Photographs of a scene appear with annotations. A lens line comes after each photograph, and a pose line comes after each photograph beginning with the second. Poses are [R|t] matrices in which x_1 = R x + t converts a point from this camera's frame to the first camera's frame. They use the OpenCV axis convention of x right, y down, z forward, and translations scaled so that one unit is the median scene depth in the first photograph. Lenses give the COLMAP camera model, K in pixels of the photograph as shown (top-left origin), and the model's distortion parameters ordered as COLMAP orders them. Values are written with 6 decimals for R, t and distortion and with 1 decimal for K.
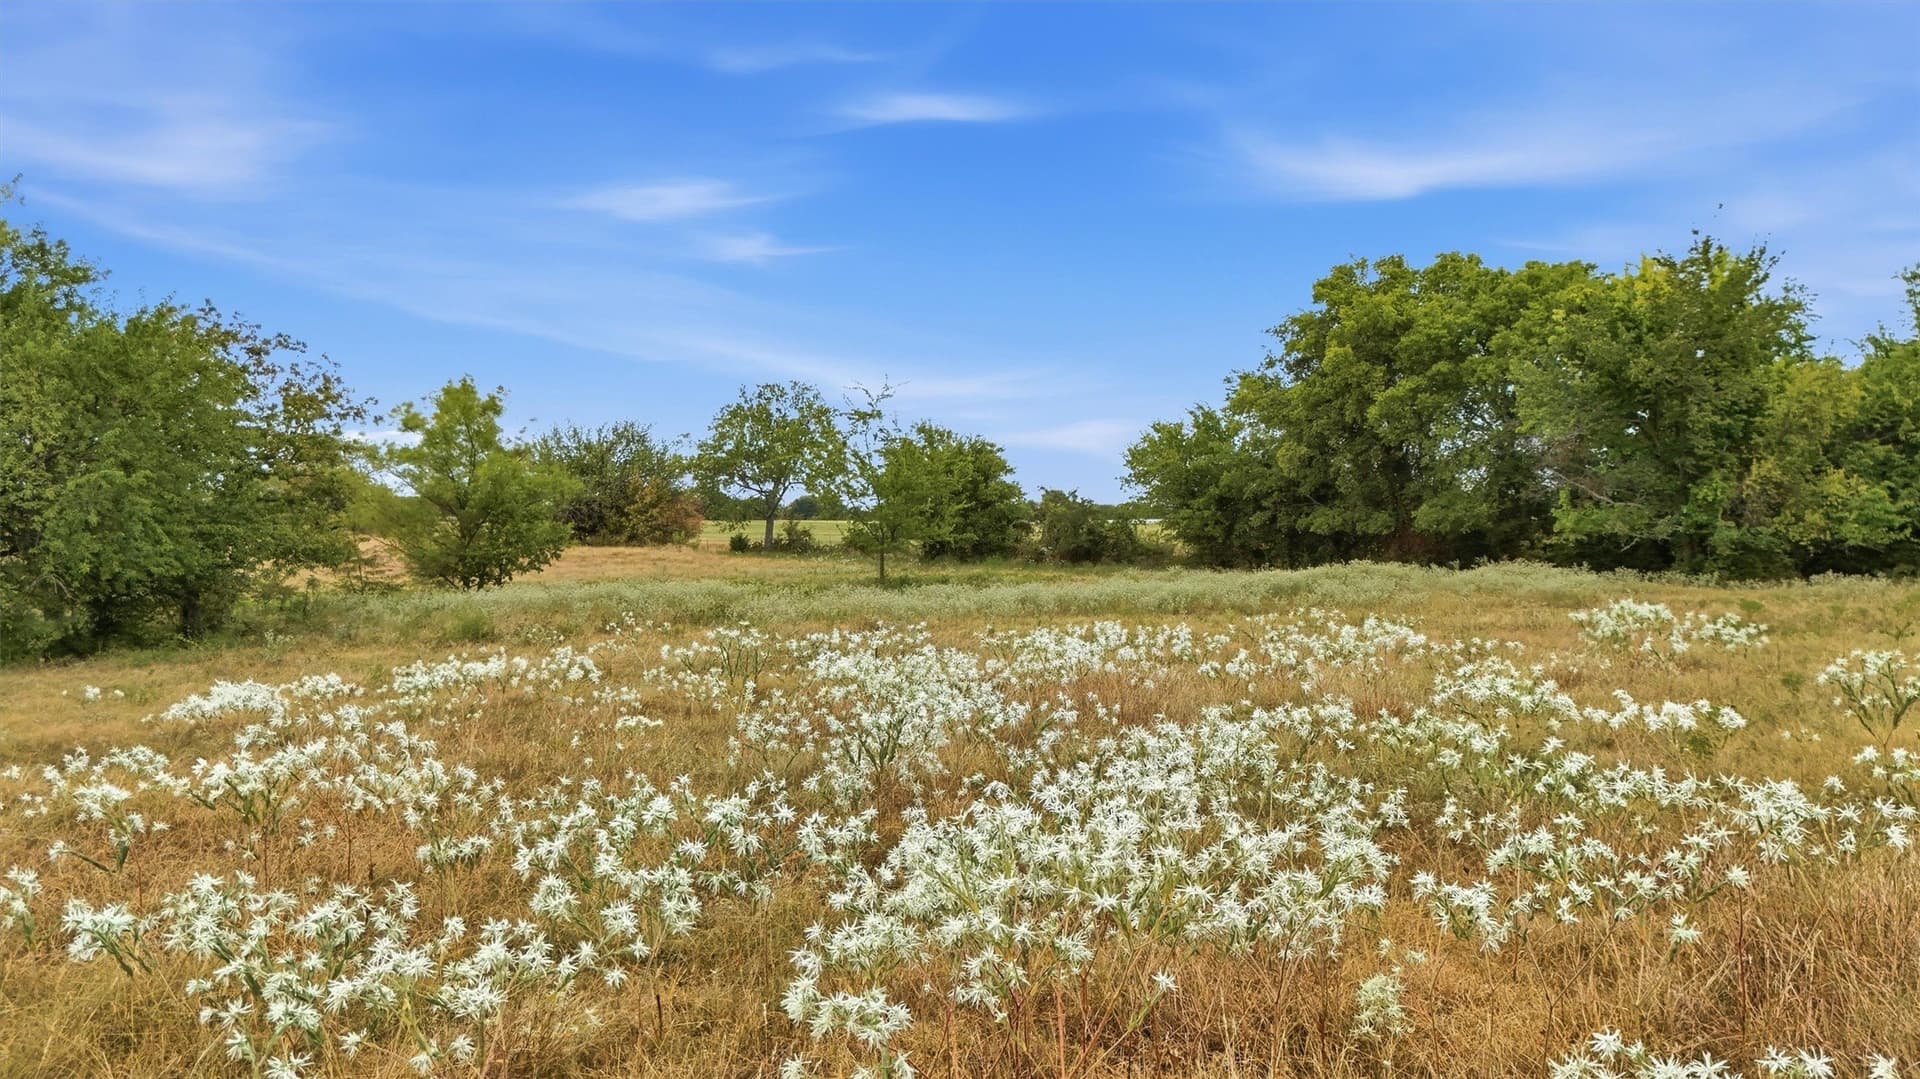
lens RADIAL K [[1430.0, 0, 960.0], [0, 1430.0, 539.5], [0, 0, 1]] dist [0.043534, -0.044405]
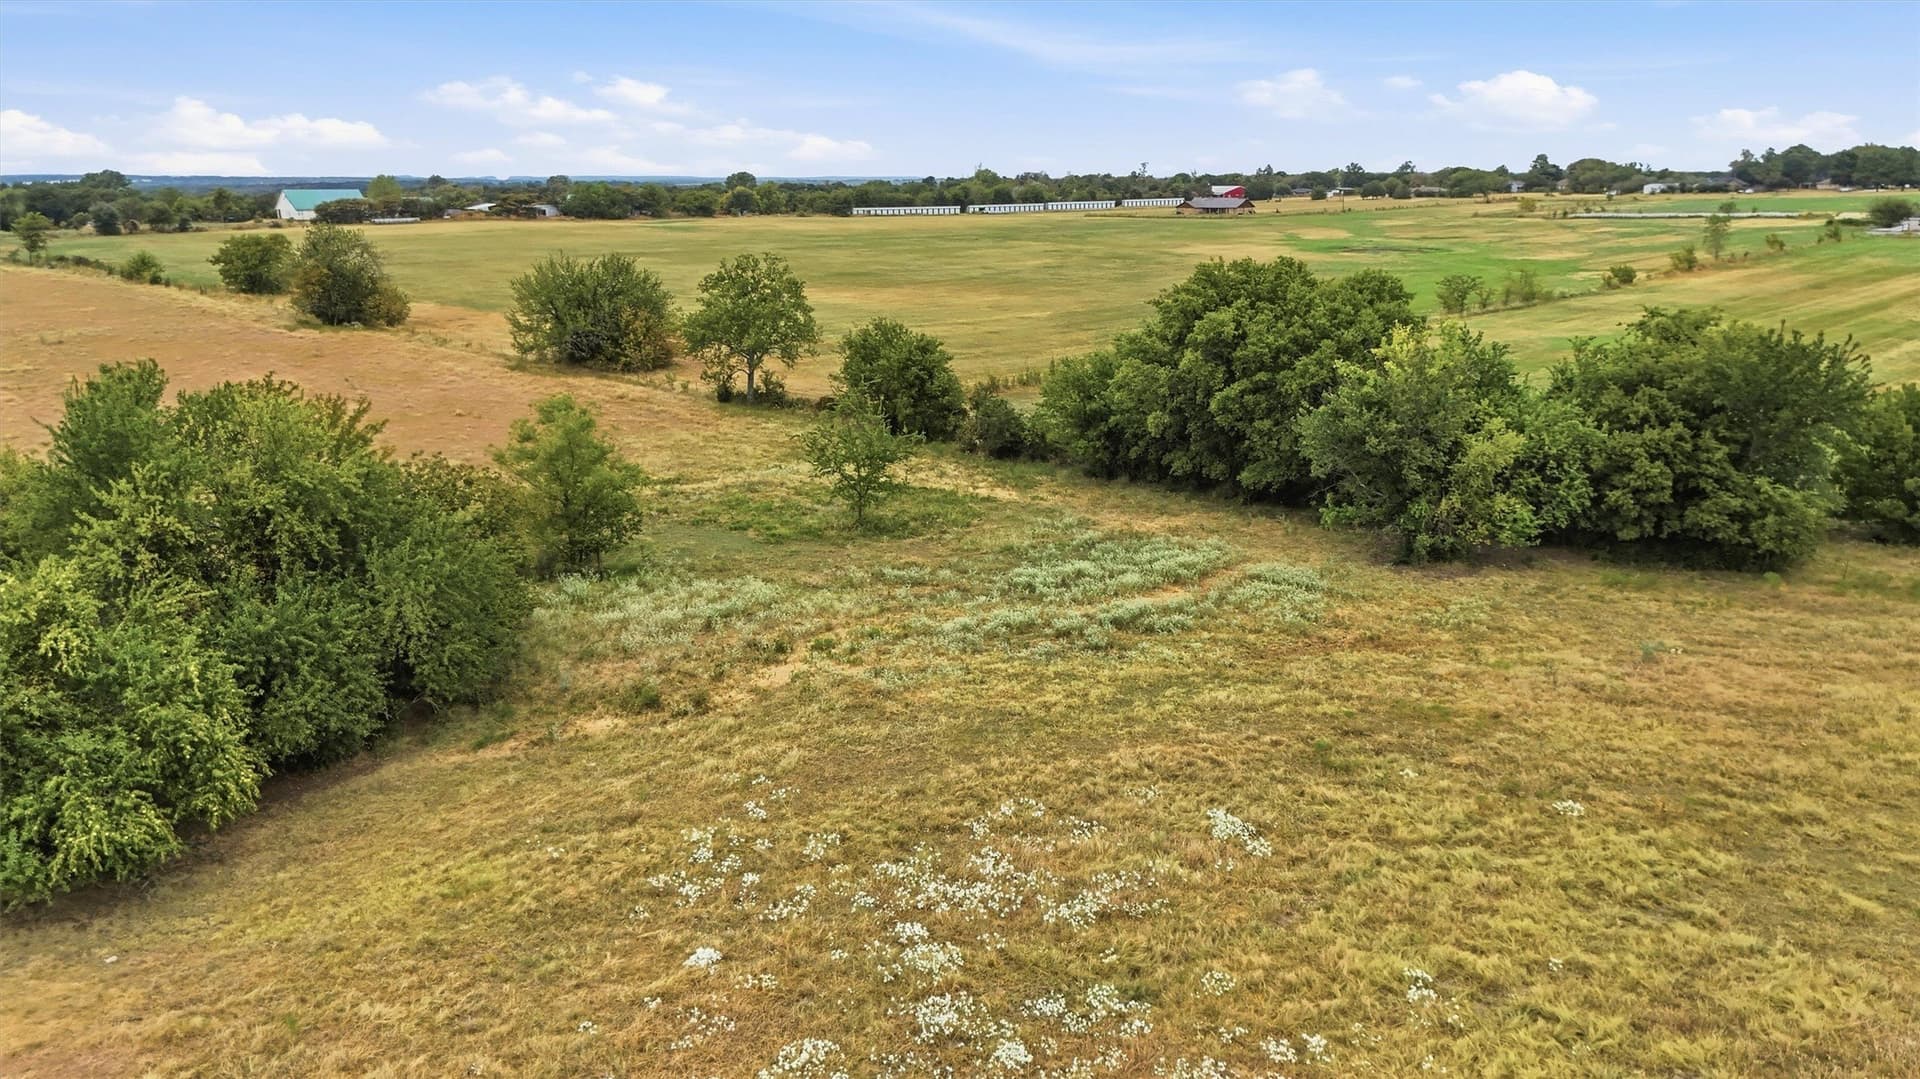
lens RADIAL K [[1430.0, 0, 960.0], [0, 1430.0, 539.5], [0, 0, 1]] dist [0.043534, -0.044405]
pose [[0.999051, -0.009361, 0.042540, -0.016307], [-0.001706, 0.967477, 0.252952, -0.330243], [-0.043525, -0.252784, 0.966543, -0.372838]]
